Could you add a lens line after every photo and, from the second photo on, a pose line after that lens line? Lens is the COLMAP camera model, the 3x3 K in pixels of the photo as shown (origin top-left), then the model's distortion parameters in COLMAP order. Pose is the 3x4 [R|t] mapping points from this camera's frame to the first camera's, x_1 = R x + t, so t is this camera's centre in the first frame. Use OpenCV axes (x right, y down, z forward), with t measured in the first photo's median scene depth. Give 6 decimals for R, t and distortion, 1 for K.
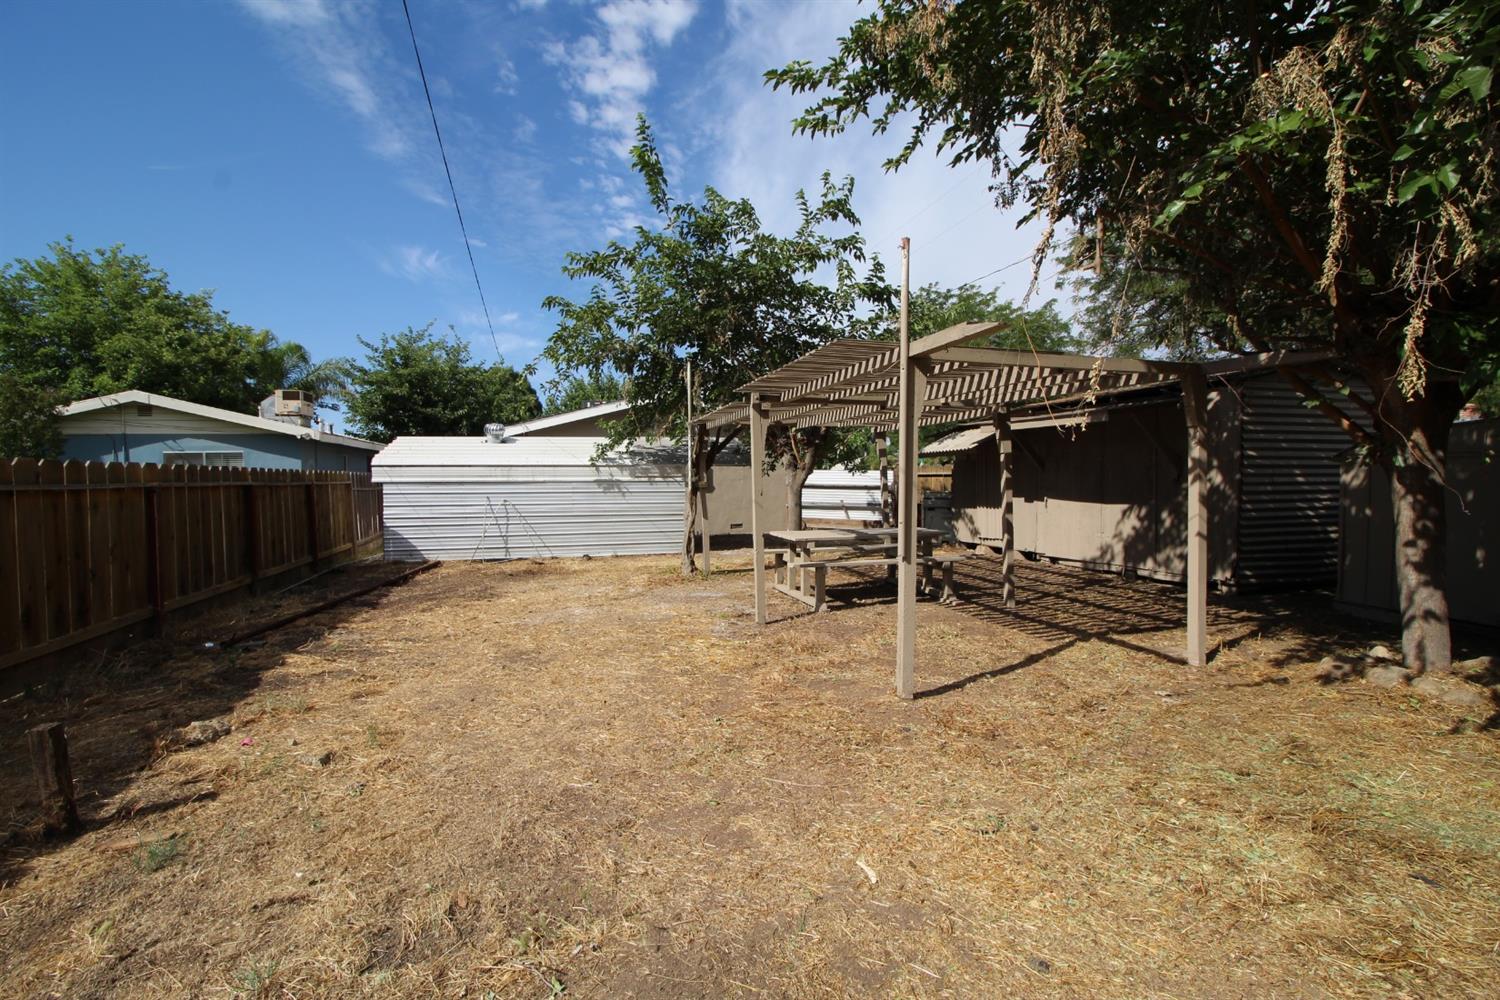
lens RADIAL K [[685.0, 0, 746.5], [0, 685.0, 504.9], [0, 0, 1]] dist [0.000484, -0.013456]
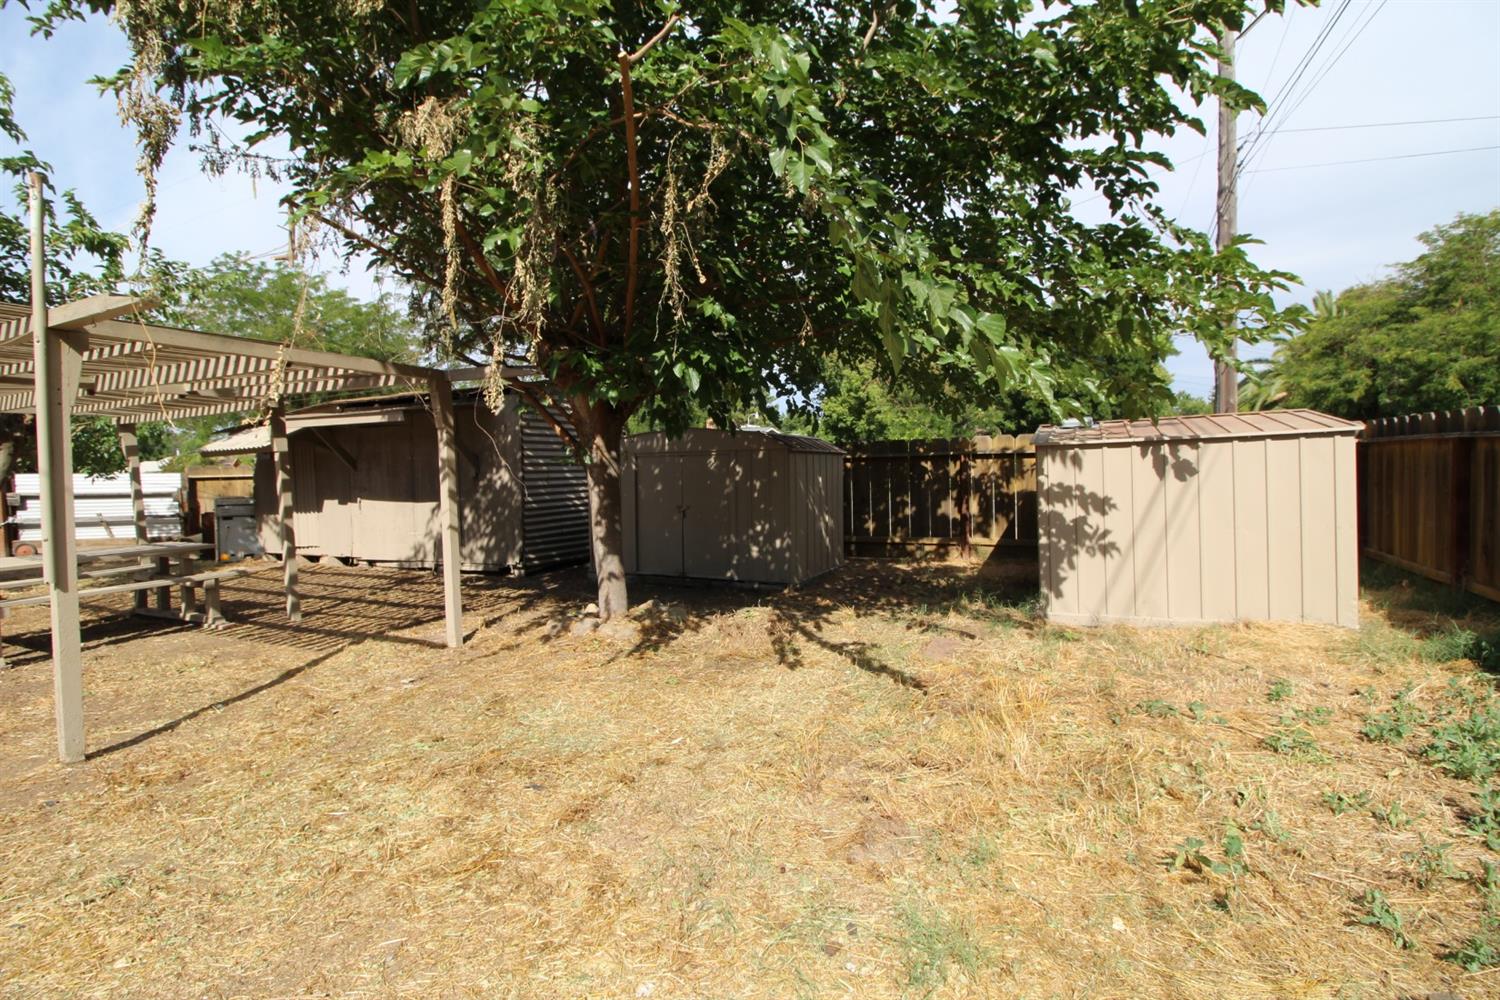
lens RADIAL K [[691.3, 0, 745.1], [0, 691.3, 497.1], [0, 0, 1]] dist [0.000645, -0.012503]
pose [[0.663825, -0.039295, 0.746855, 0.127946], [0.048165, 0.998792, 0.009740, 0.006057], [-0.746336, 0.029507, 0.664915, -0.076470]]
